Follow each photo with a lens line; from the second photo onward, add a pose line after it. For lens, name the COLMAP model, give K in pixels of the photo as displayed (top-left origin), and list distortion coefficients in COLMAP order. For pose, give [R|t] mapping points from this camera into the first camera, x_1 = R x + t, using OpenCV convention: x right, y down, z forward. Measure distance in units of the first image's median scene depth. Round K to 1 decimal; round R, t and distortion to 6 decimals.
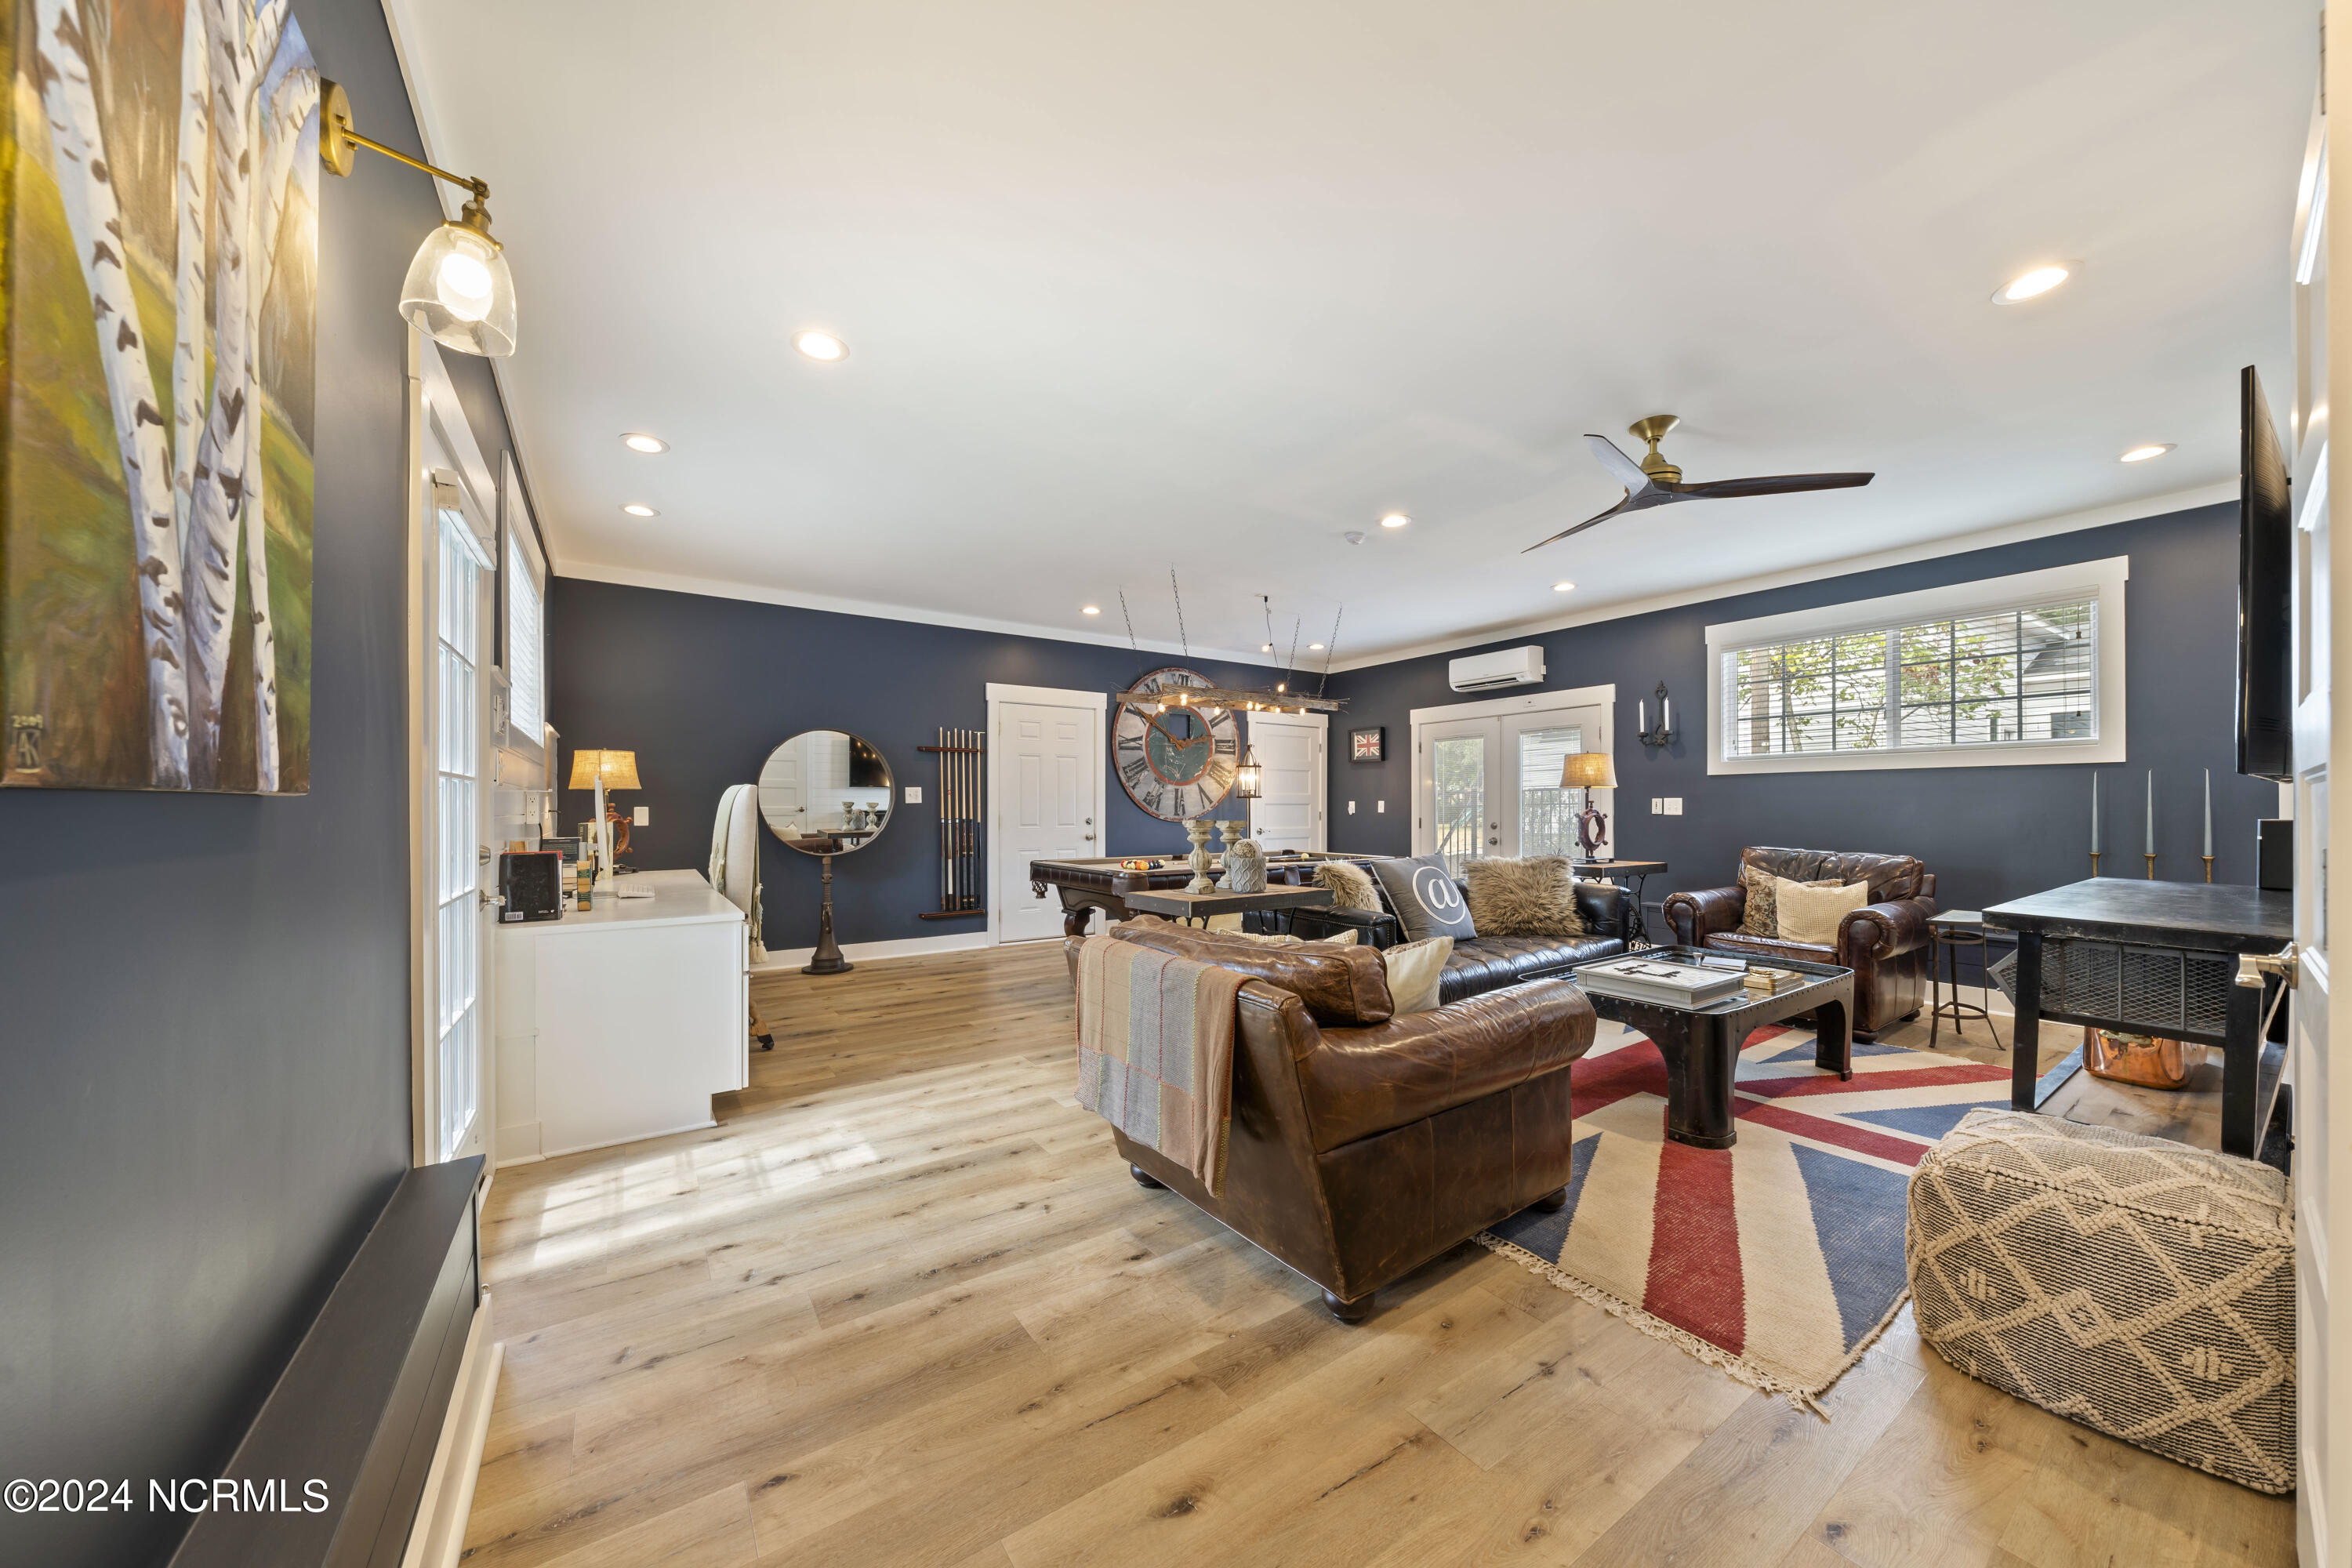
lens RADIAL K [[809.5, 0, 1172.7], [0, 809.5, 835.0], [0, 0, 1]] dist [0.000690, 0.000068]
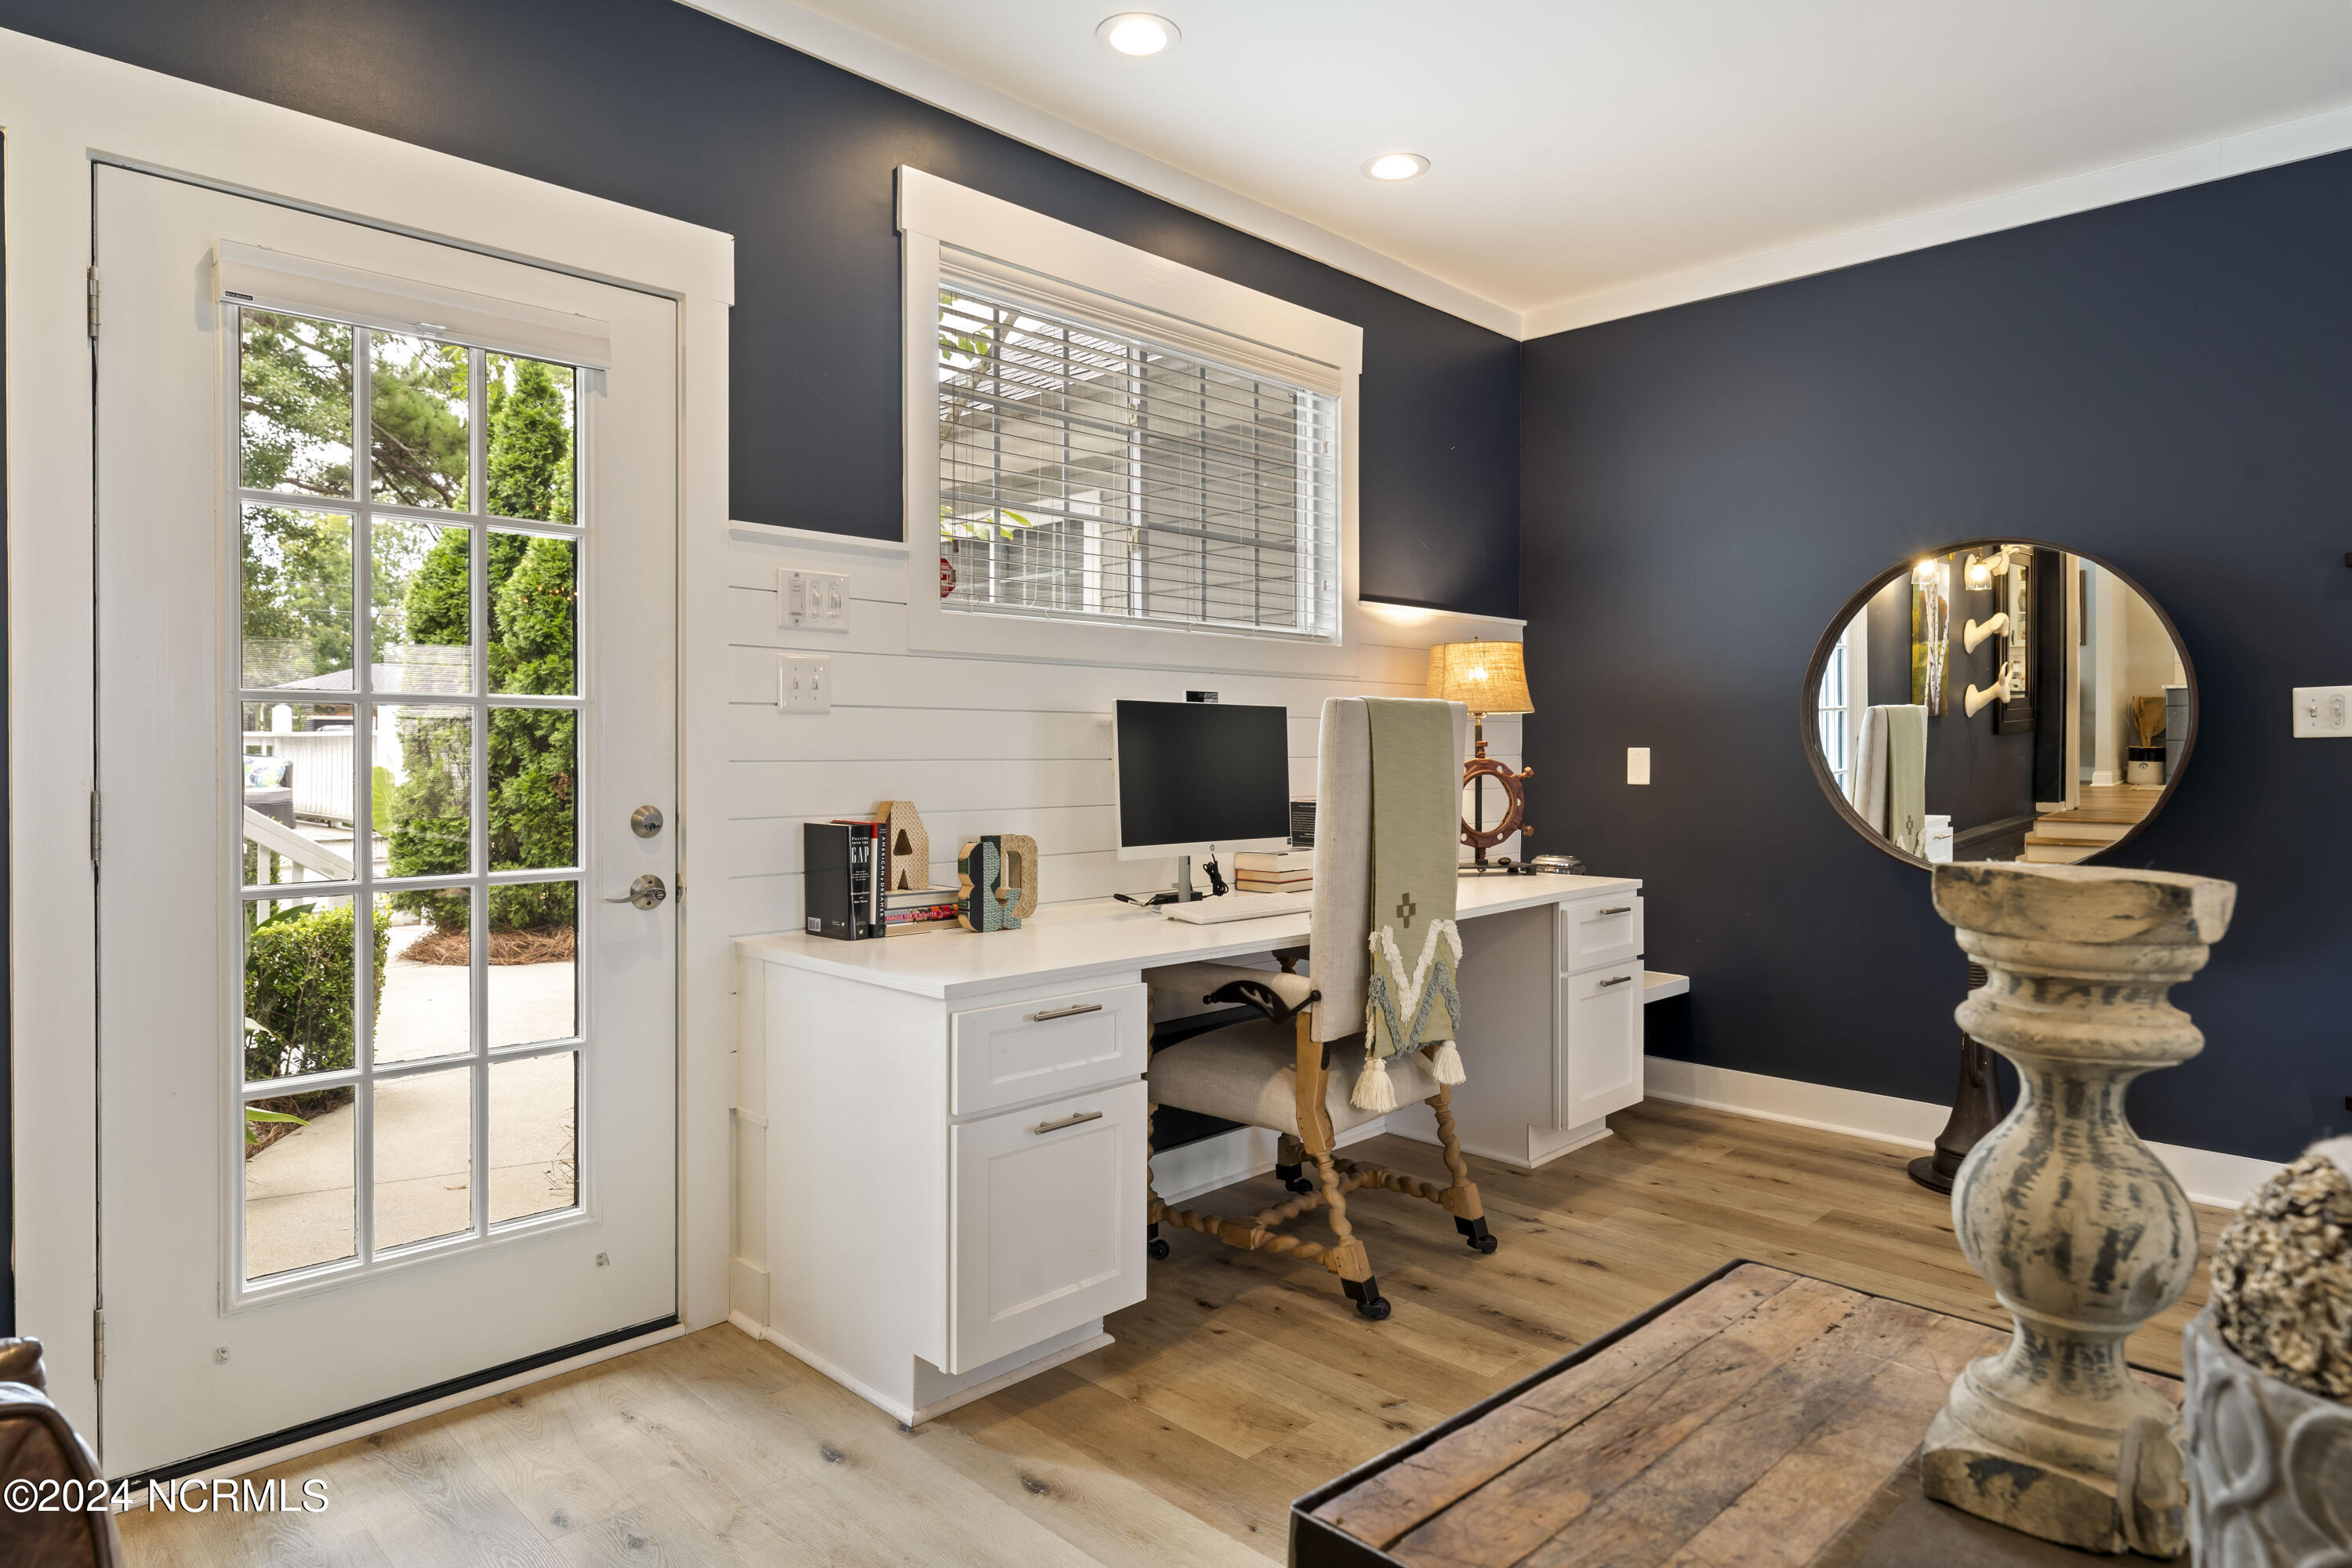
lens RADIAL K [[1361.4, 0, 1176.0], [0, 1361.4, 784.0], [0, 0, 1]] dist [0.000942, 0.000240]
pose [[0.184940, 0.019661, -0.982553, 0.217667], [-0.027059, 0.999523, 0.014908, -0.027422], [0.982377, 0.023830, 0.185384, 0.934844]]
